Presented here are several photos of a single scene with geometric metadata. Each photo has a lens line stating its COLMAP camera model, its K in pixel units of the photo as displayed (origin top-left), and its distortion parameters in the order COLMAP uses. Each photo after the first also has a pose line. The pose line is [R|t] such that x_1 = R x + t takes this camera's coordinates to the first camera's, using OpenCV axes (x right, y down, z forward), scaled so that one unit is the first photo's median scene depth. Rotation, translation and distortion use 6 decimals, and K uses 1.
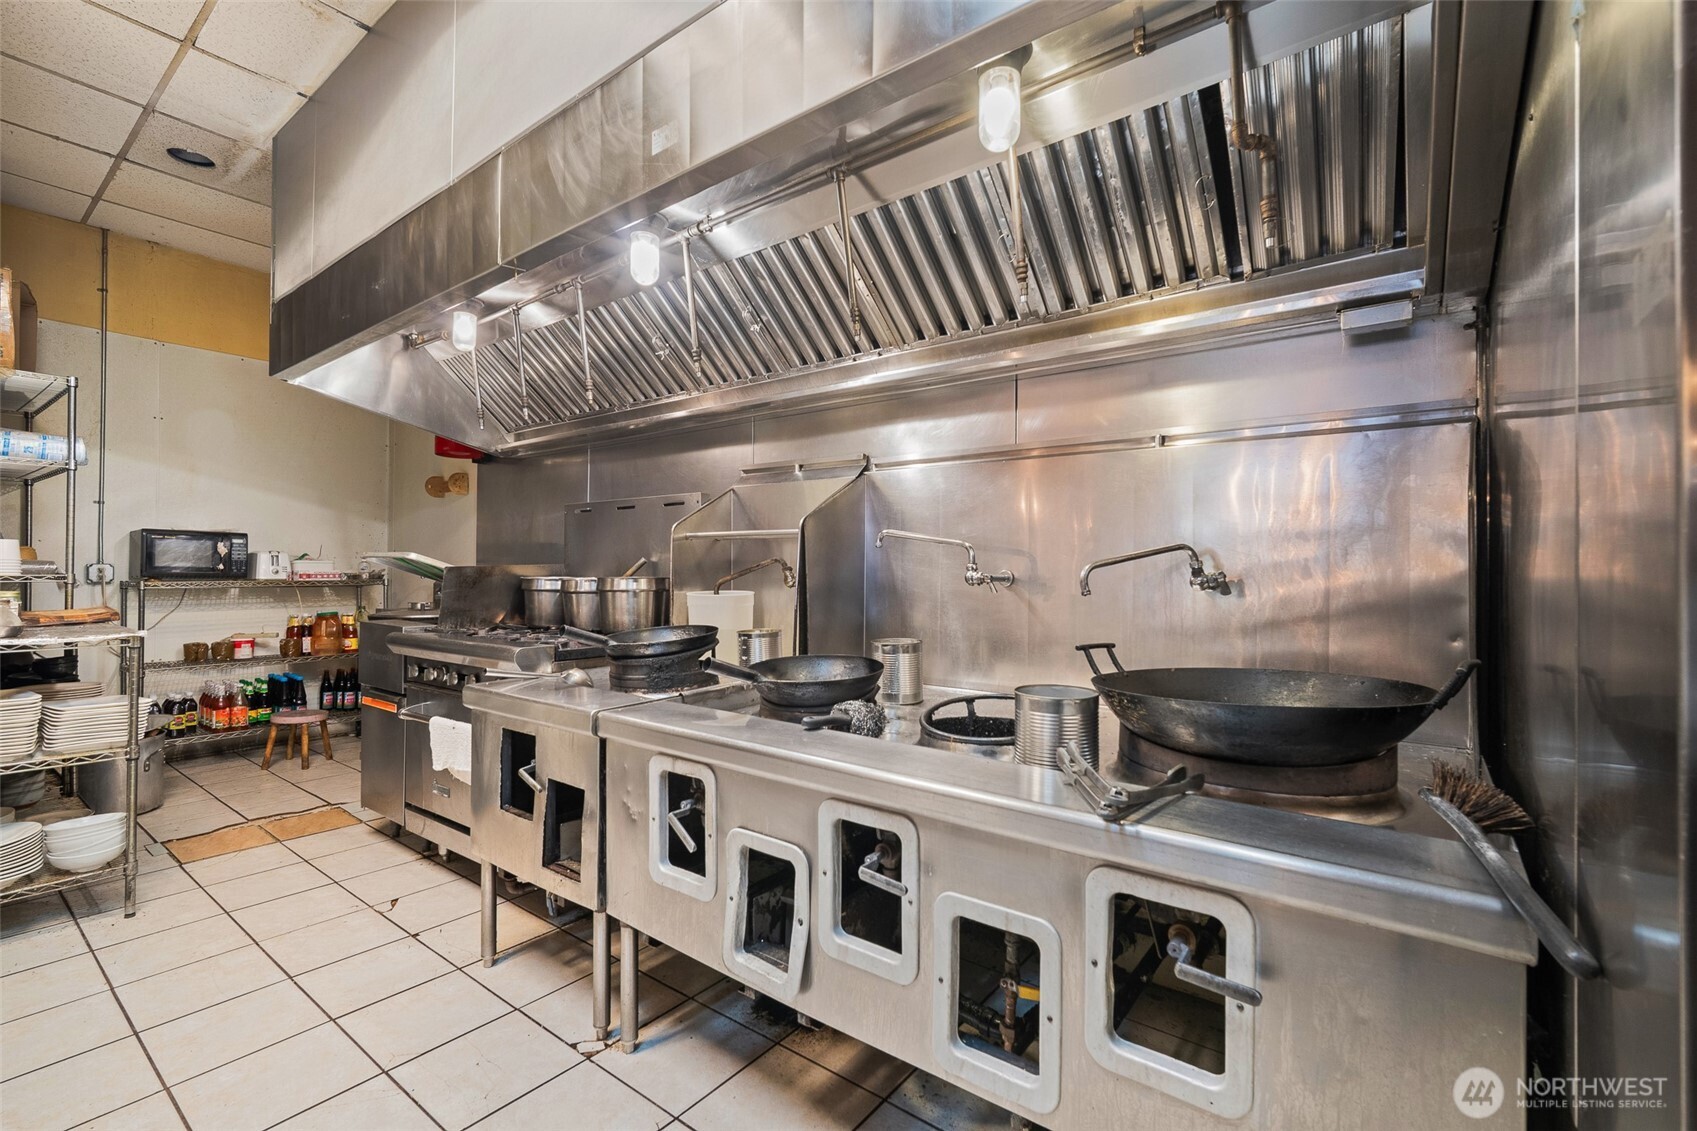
lens RADIAL K [[742.6, 0, 847.8], [0, 742.6, 567.4], [0, 0, 1]] dist [-0.017664, 0.007095]
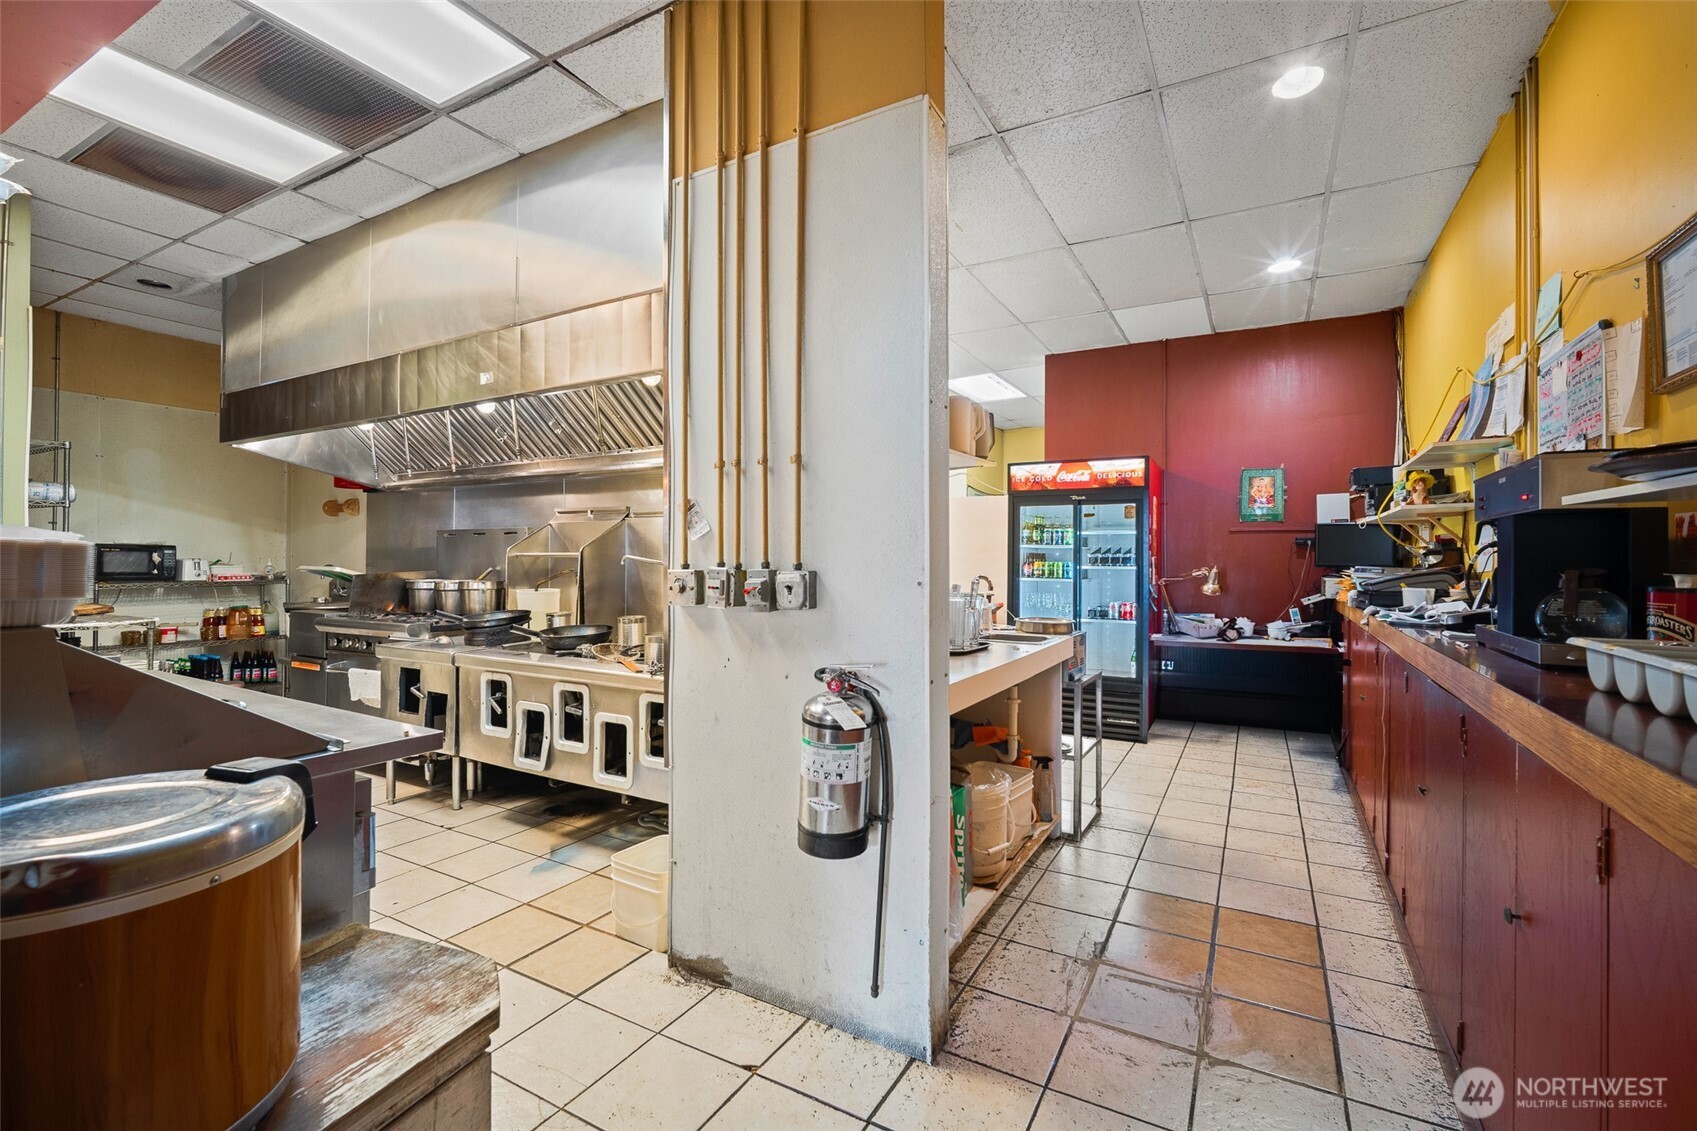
lens RADIAL K [[745.0, 0, 844.6], [0, 745.0, 551.5], [0, 0, 1]] dist [-0.016267, 0.007400]
pose [[0.990525, -0.002121, 0.137315, 0.293201], [0.002980, 0.999977, -0.006051, -0.041931], [-0.137299, 0.006403, 0.990509, -0.767746]]
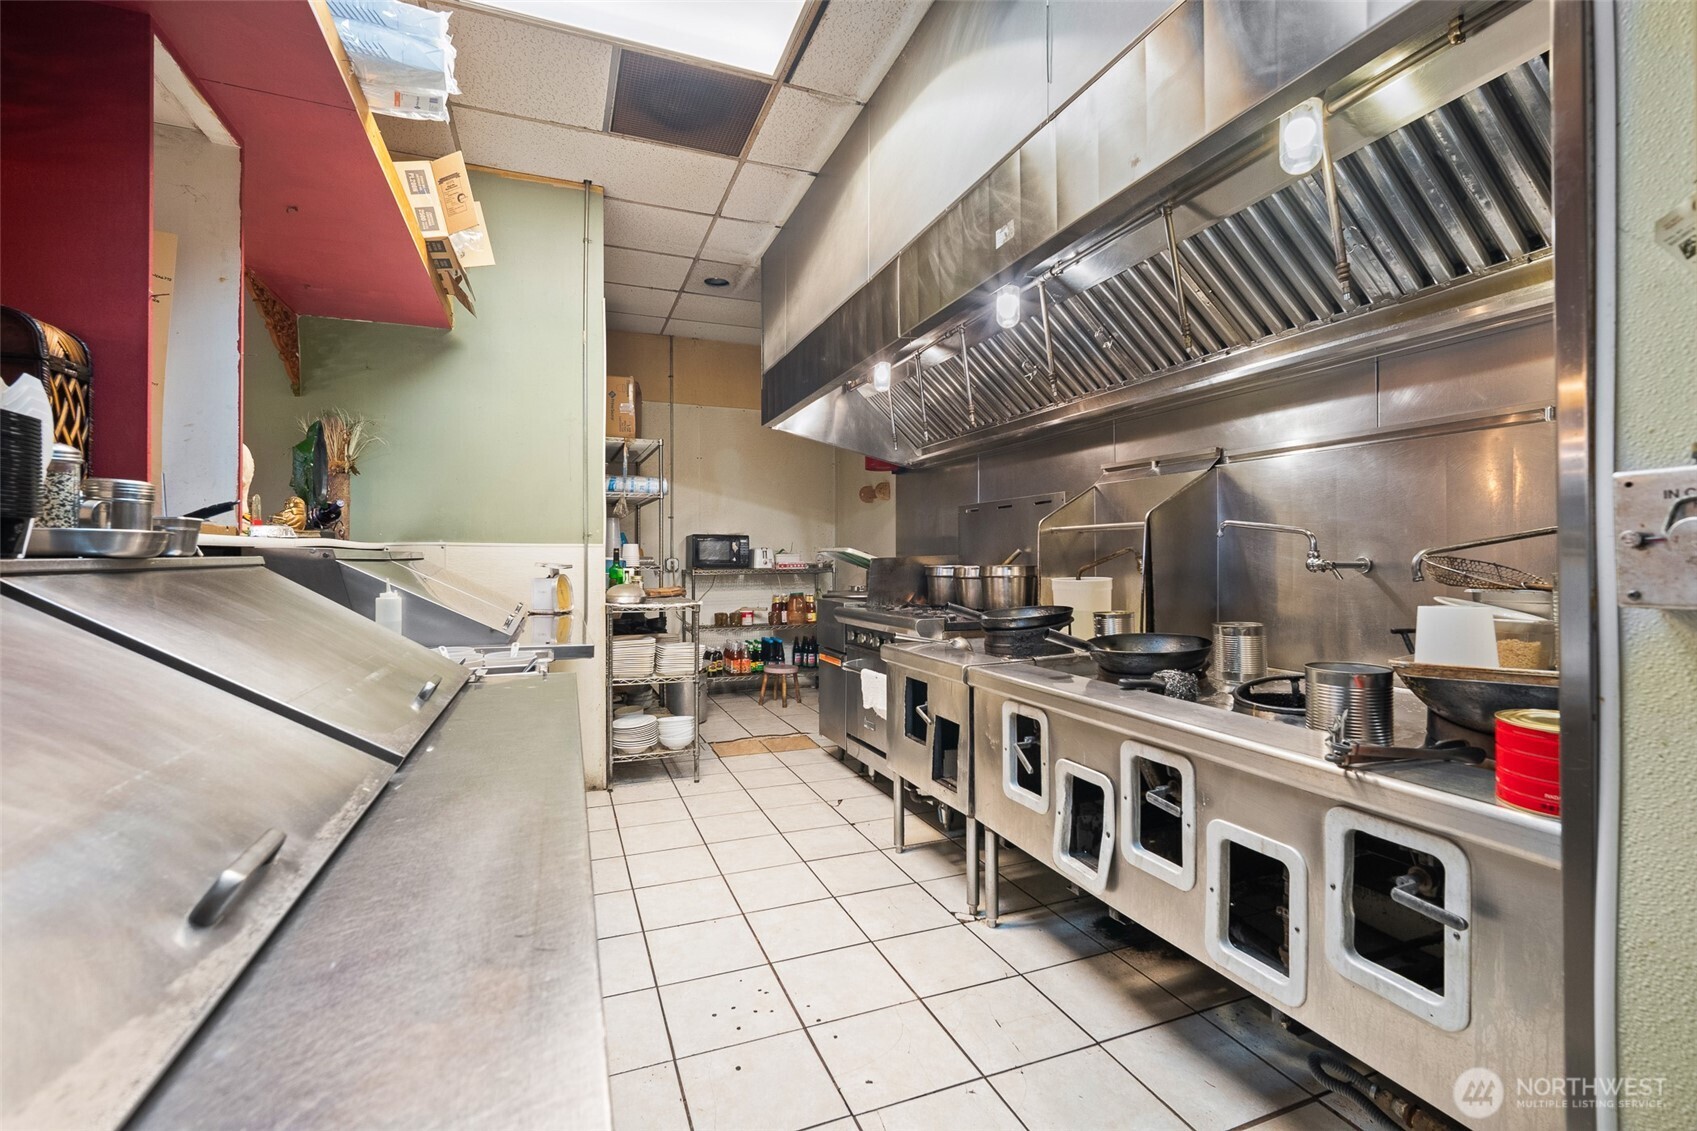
lens RADIAL K [[737.5, 0, 847.5], [0, 737.5, 559.7], [0, 0, 1]] dist [-0.011788, 0.000132]
pose [[0.855975, -0.008535, -0.516947, 0.116549], [0.011276, 0.999934, 0.002162, -0.001864], [0.516895, -0.007680, 0.856014, -0.174601]]
